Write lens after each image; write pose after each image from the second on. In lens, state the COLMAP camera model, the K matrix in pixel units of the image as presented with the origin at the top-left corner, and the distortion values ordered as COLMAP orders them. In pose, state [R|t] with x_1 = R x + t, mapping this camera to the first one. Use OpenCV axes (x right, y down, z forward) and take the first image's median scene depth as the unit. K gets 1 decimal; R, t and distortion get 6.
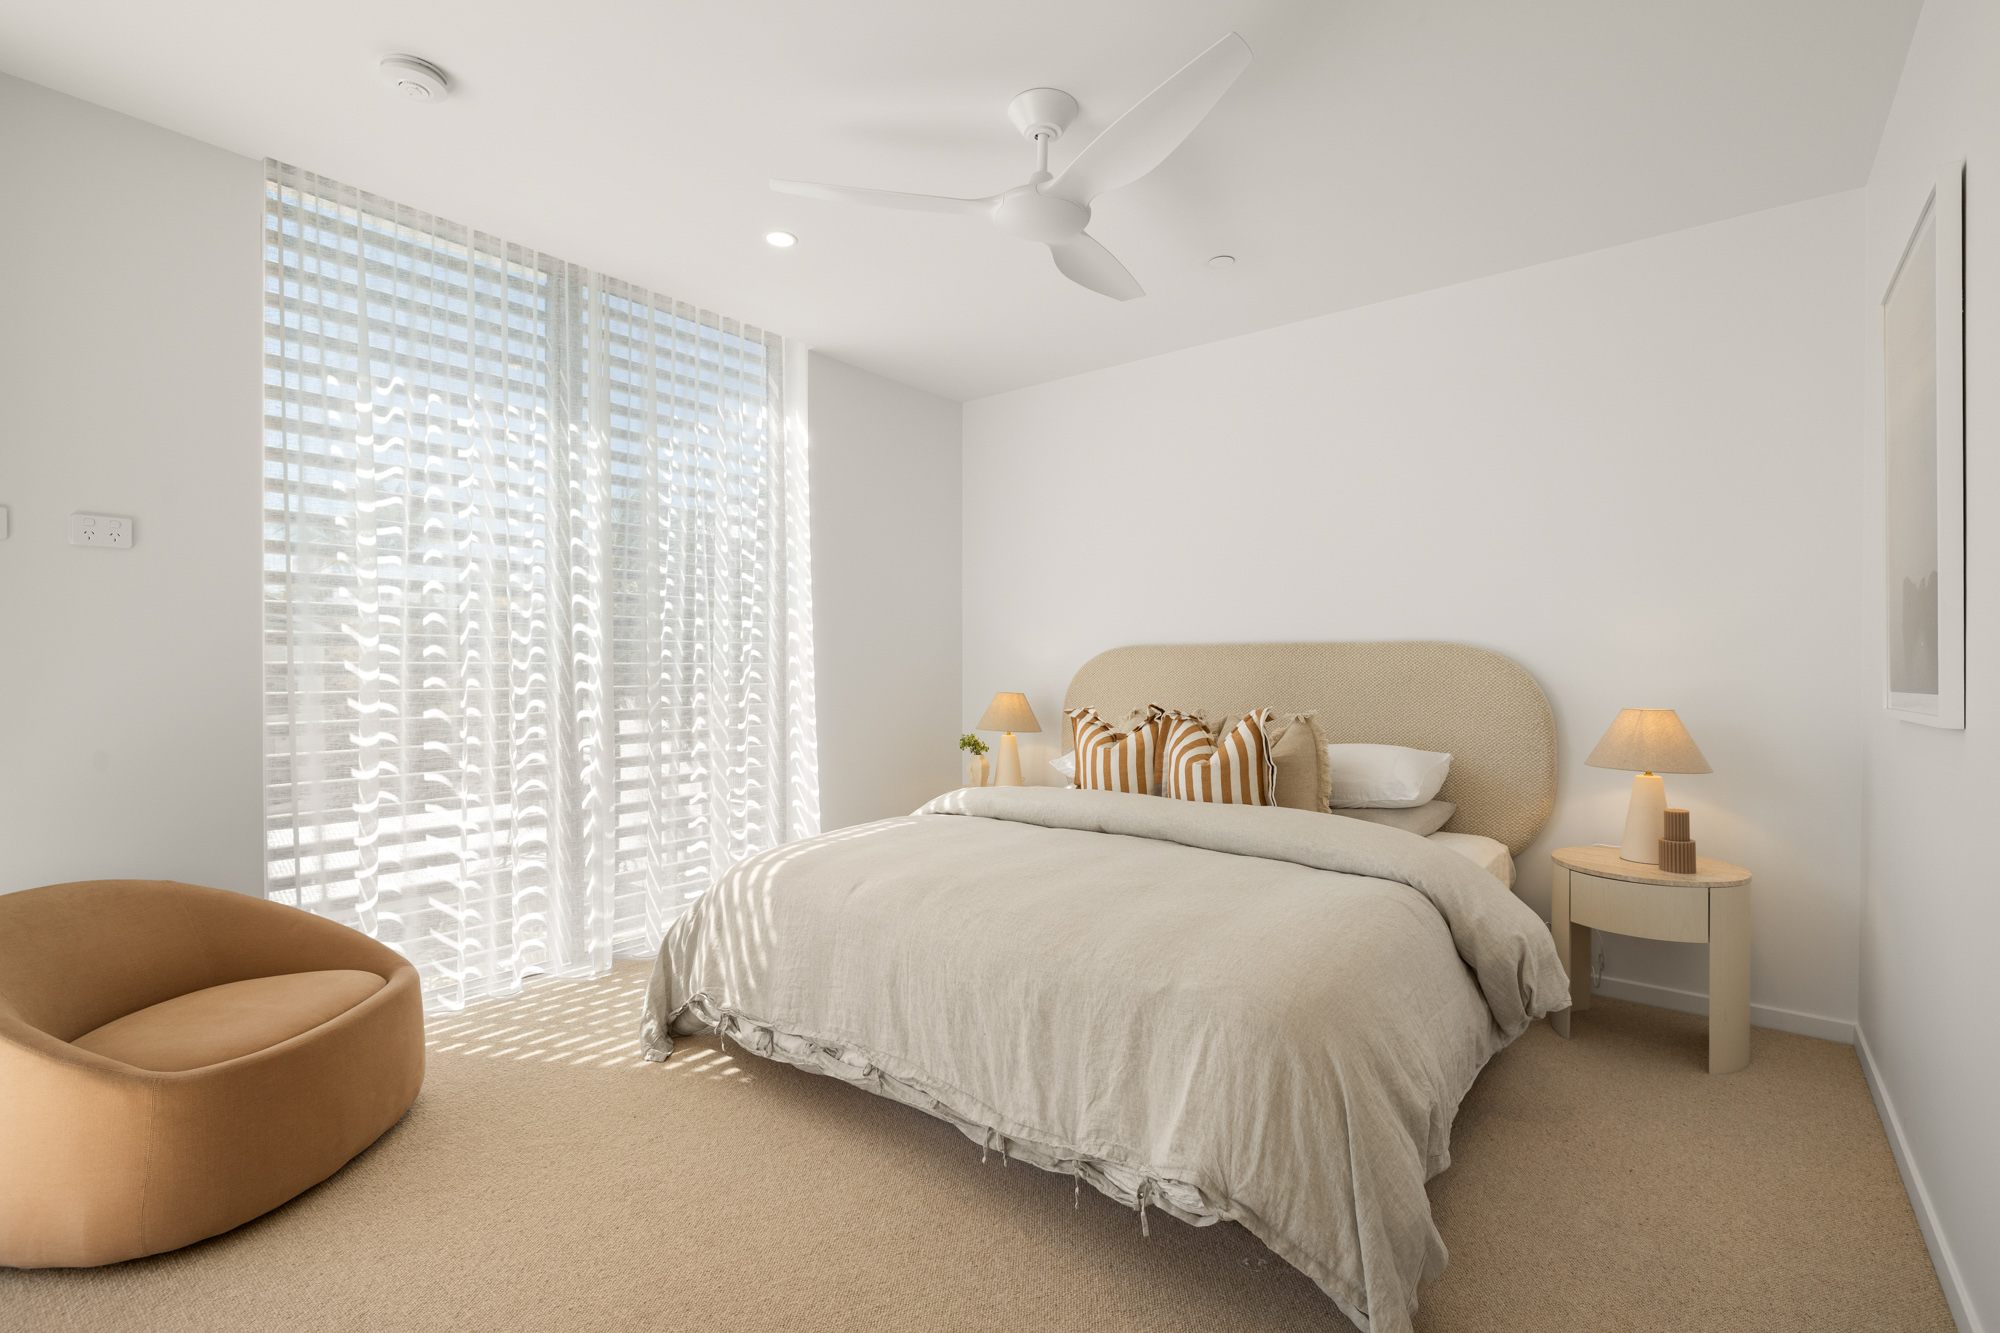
lens RADIAL K [[797.7, 0, 1000.0], [0, 797.7, 666.5], [0, 0, 1]] dist [-0.001960, -0.000212]
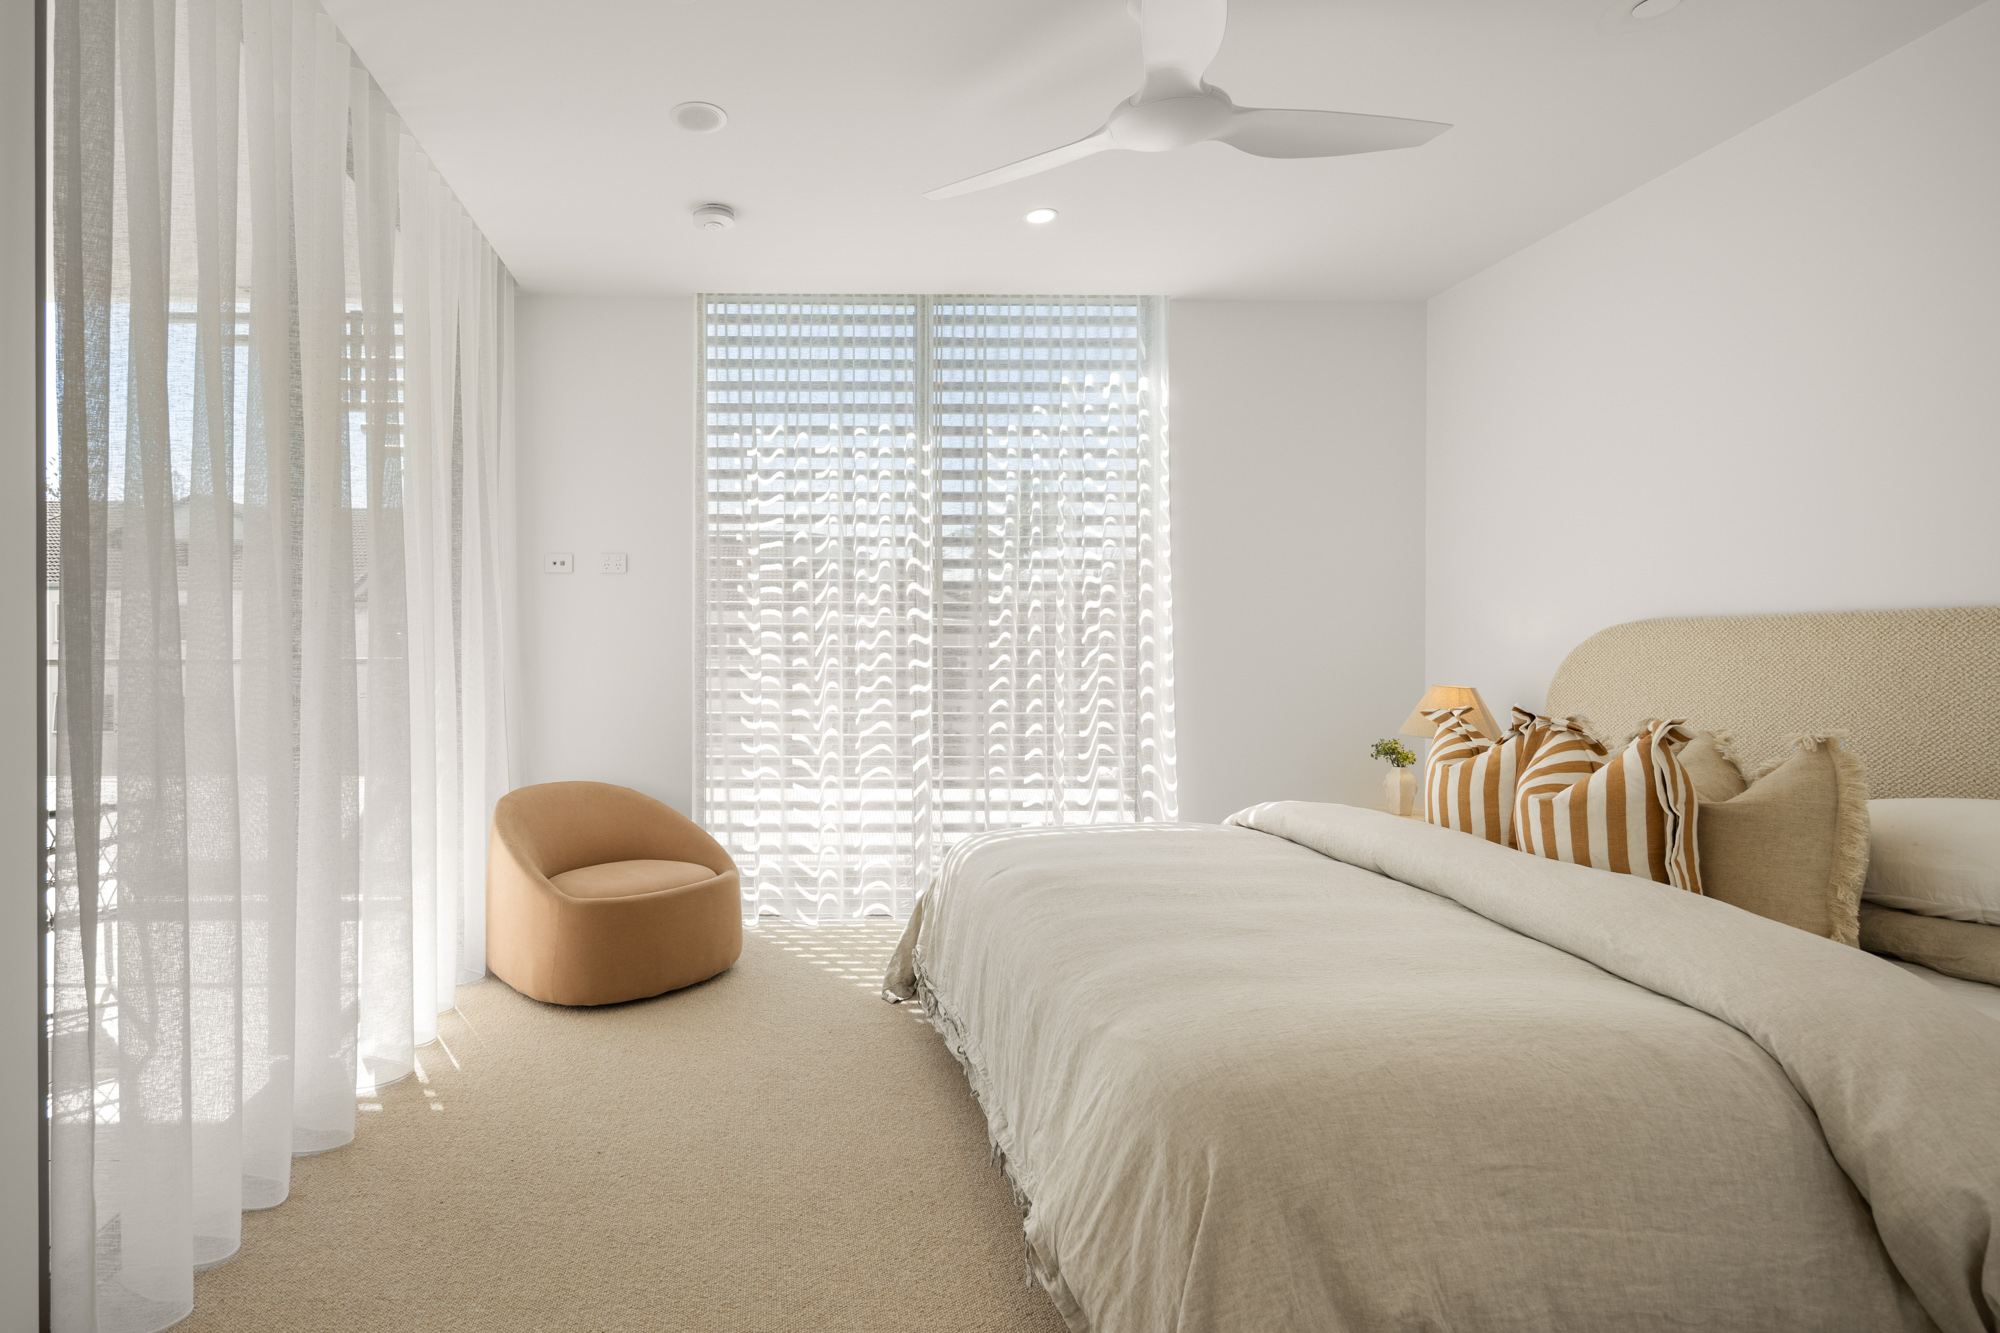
lens RADIAL K [[979.6, 0, 1000.0], [0, 979.6, 666.5], [0, 0, 1]] dist [0.000320, 0.000105]
pose [[0.709428, 0.012750, -0.704662, 0.489393], [-0.002133, 0.999871, 0.015944, 0.001789], [0.704774, -0.009808, 0.709364, 0.108636]]
